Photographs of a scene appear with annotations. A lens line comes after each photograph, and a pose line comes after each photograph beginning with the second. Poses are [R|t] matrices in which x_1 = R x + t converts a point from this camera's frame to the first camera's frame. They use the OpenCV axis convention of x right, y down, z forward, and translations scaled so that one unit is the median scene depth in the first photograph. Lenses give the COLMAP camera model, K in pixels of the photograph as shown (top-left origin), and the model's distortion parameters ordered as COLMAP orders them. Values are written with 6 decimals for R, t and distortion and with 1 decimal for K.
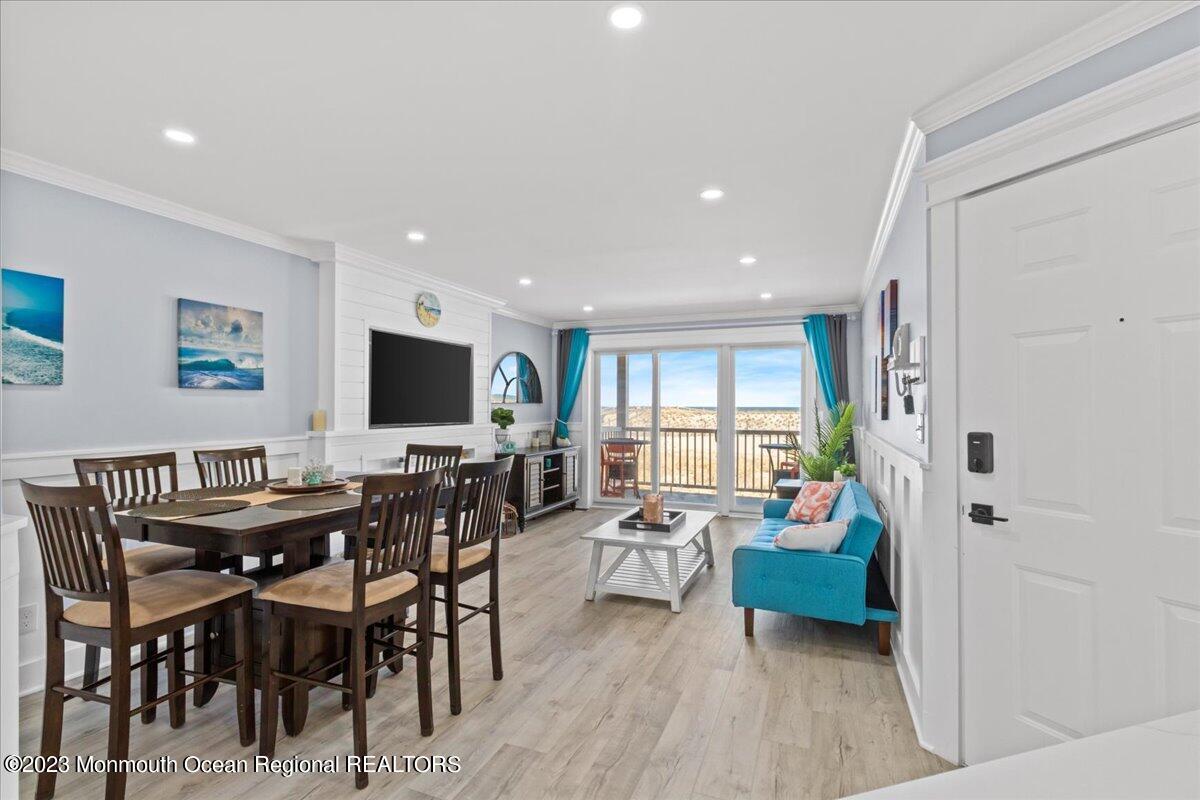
lens RADIAL K [[554.5, 0, 600.0], [0, 554.5, 400.0], [0, 0, 1]] dist [-0.002520, -0.000281]
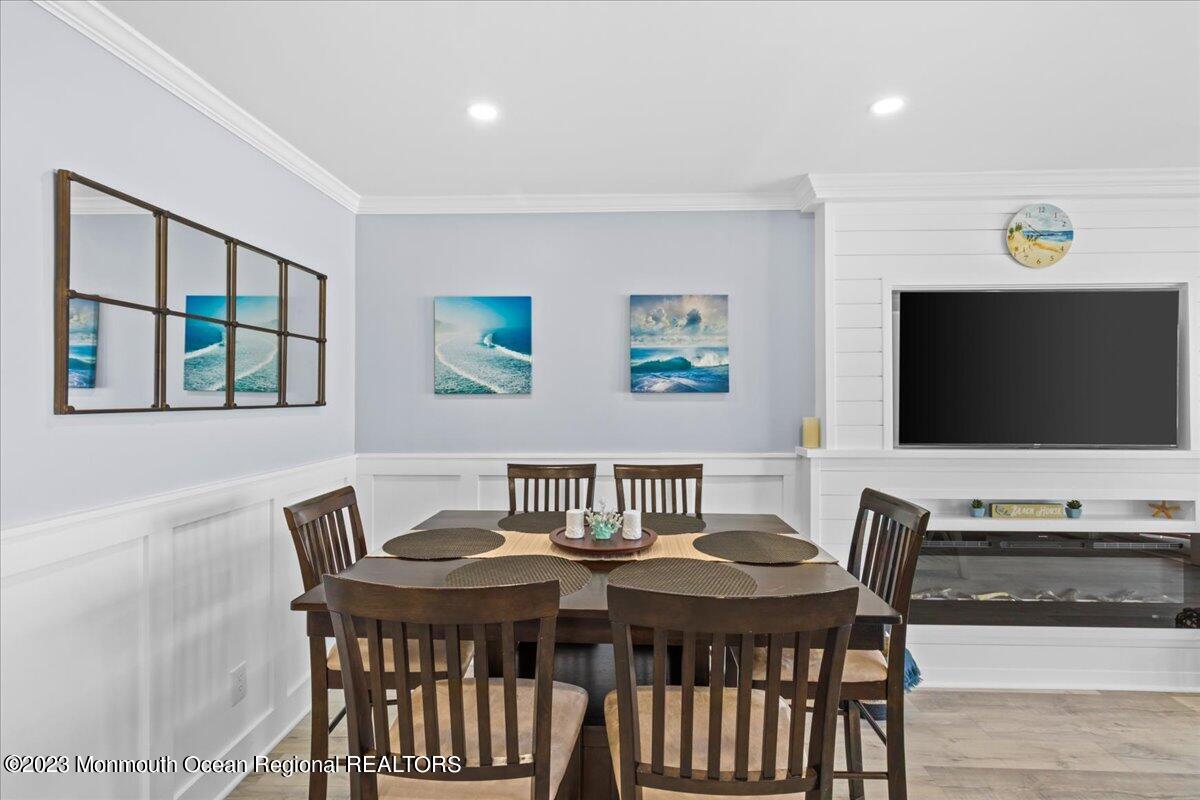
lens RADIAL K [[555.8, 0, 603.5], [0, 555.8, 391.5], [0, 0, 1]] dist [0.001833, 0.000202]
pose [[0.336592, -0.014686, -0.941536, 0.088962], [0.012762, 0.999858, -0.011033, -0.013483], [0.941564, -0.008303, 0.336732, 0.611285]]
